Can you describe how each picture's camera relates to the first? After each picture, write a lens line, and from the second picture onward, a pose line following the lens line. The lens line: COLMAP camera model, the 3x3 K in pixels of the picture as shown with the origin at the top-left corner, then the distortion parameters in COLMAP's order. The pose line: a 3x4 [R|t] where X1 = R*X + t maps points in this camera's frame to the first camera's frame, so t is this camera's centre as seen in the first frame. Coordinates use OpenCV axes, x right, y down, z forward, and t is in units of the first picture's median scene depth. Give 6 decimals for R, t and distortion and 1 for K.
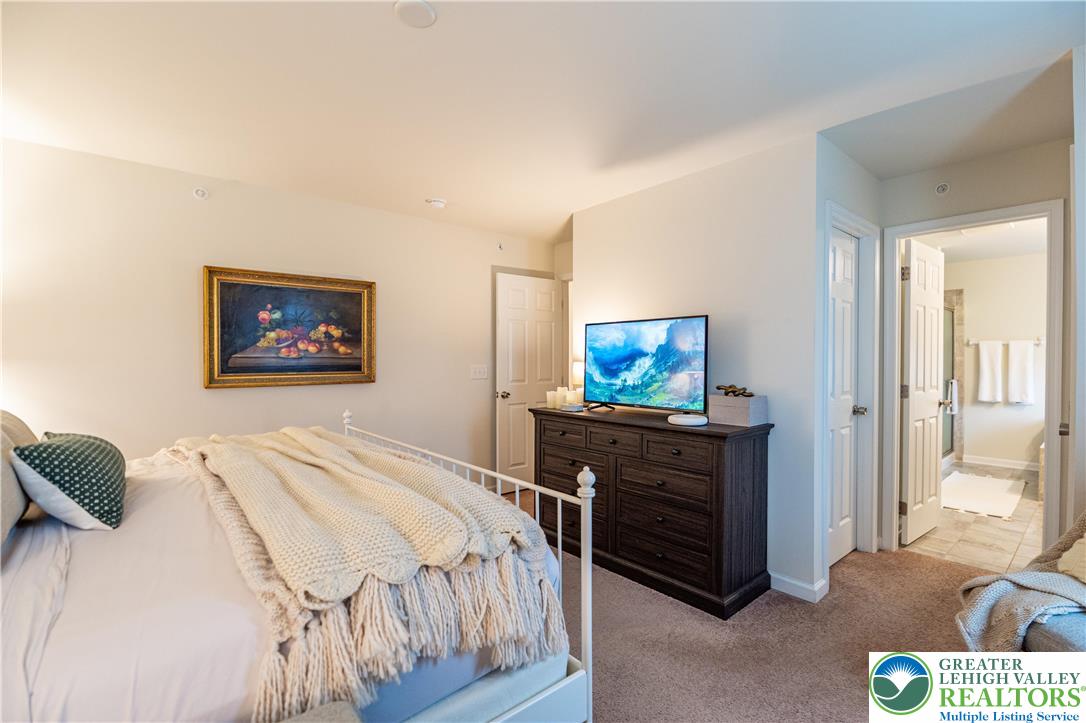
lens RADIAL K [[476.3, 0, 558.5], [0, 476.3, 358.2], [0, 0, 1]] dist [-0.006887, -0.007029]
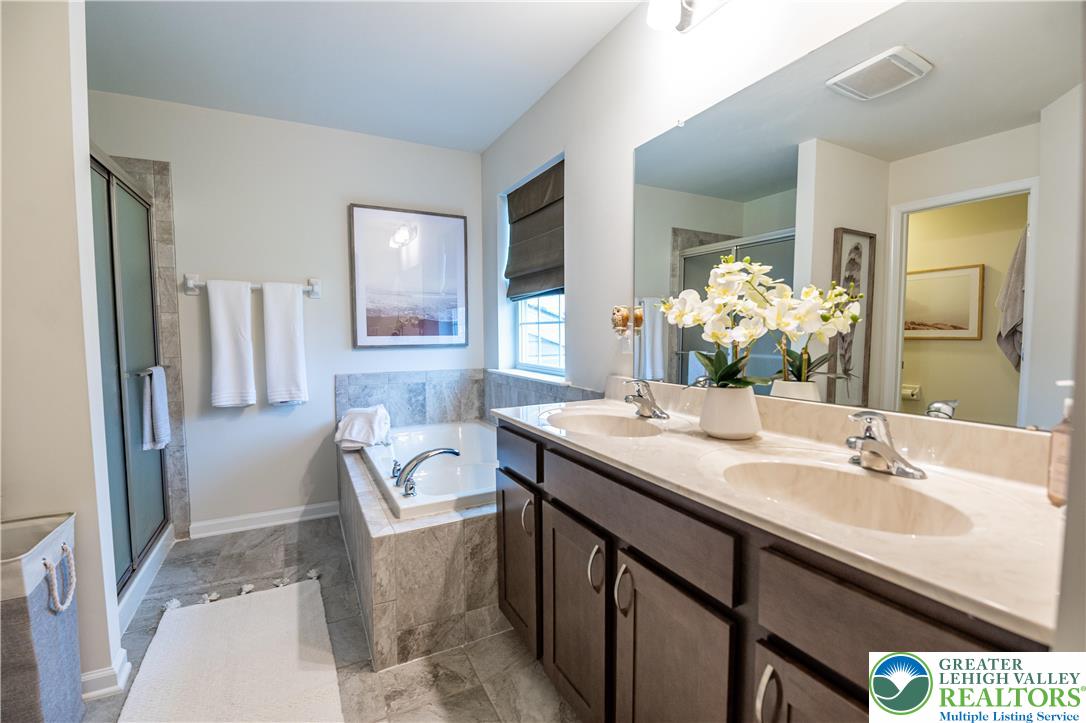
lens RADIAL K [[476.3, 0, 553.5], [0, 476.3, 363.3], [0, 0, 1]] dist [-0.006887, -0.007029]
pose [[0.206237, -0.065234, 0.976325, 0.491966], [0.010350, 0.997865, 0.064487, 0.018943], [-0.978447, -0.003194, 0.206472, 0.558789]]
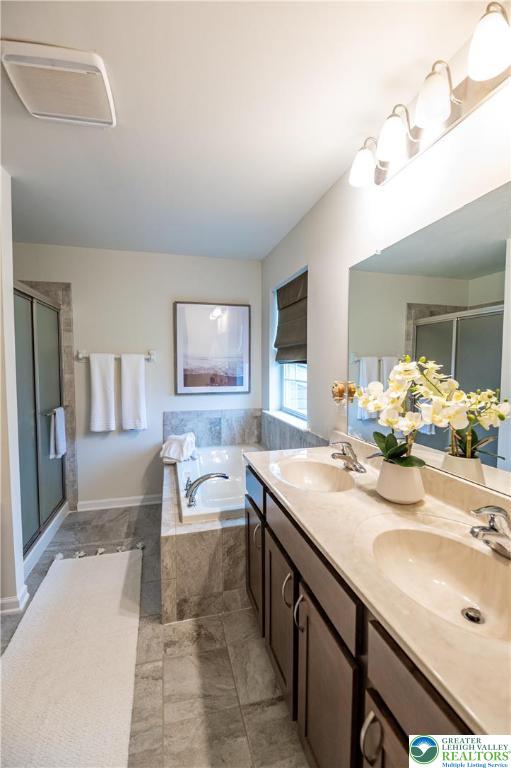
lens RADIAL K [[336.8, 0, 260.8], [0, 336.8, 380.4], [0, 0, 1]] dist [-0.006887, -0.007029]
pose [[0.419723, -0.044276, 0.906572, 0.506397], [0.005649, 0.998918, 0.046171, -0.016408], [-0.907635, -0.014258, 0.419518, 0.512939]]
